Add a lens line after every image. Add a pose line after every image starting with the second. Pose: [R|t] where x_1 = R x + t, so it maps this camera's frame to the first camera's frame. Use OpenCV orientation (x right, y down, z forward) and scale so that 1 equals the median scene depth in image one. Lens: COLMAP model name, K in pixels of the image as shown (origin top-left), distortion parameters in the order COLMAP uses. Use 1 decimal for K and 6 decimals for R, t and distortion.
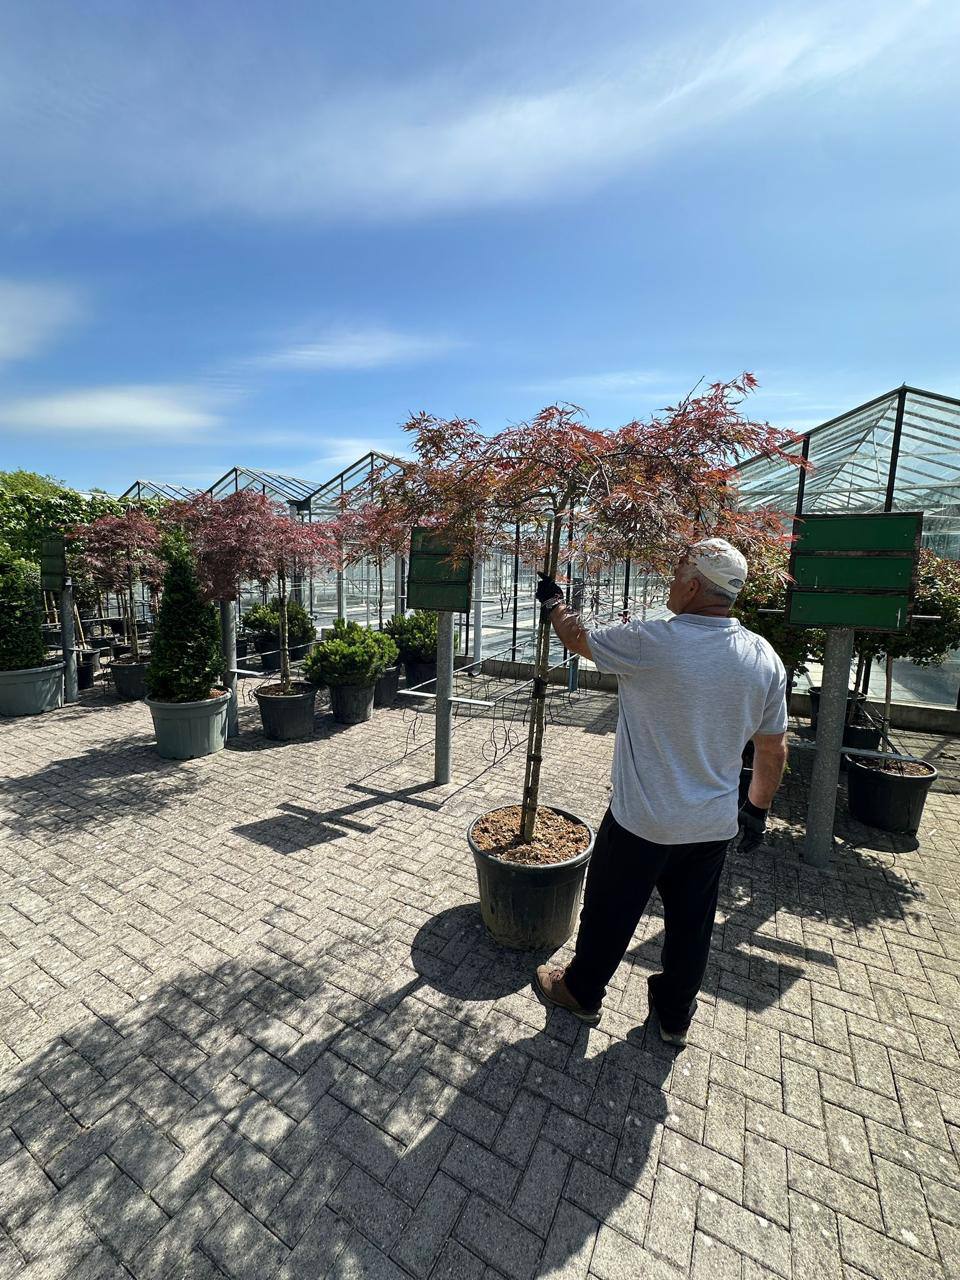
lens RADIAL K [[530.9, 0, 475.8], [0, 530.9, 643.1], [0, 0, 1]] dist [-0.000819, 0.000134]
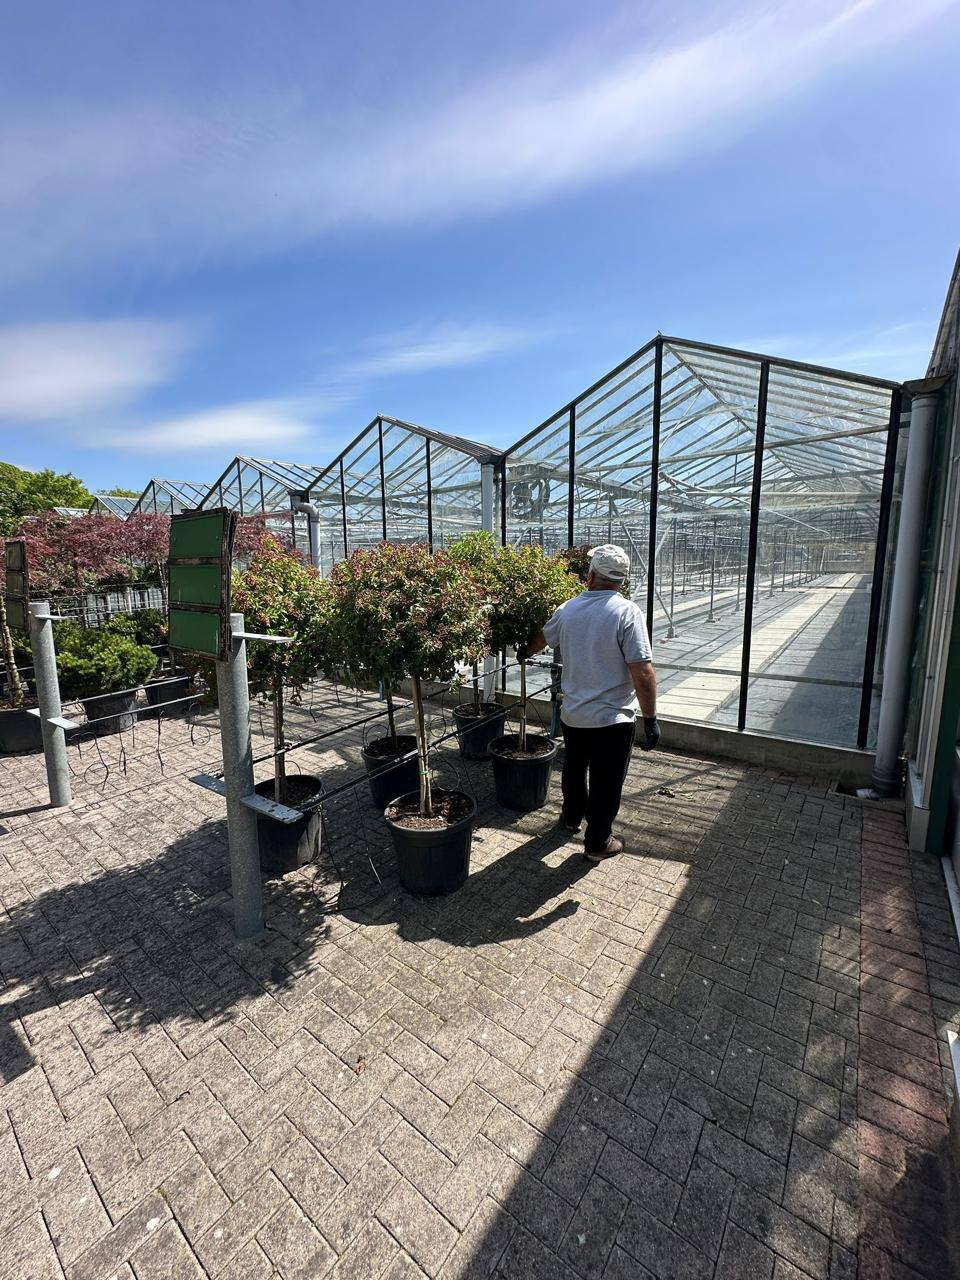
lens RADIAL K [[530.9, 0, 480.9], [0, 530.9, 641.6], [0, 0, 1]] dist [-0.000819, 0.000134]
pose [[0.986108, -0.013252, -0.165579, 0.750231], [0.015158, 0.999833, 0.010253, -0.027959], [0.165415, -0.012620, 0.986143, 0.161297]]
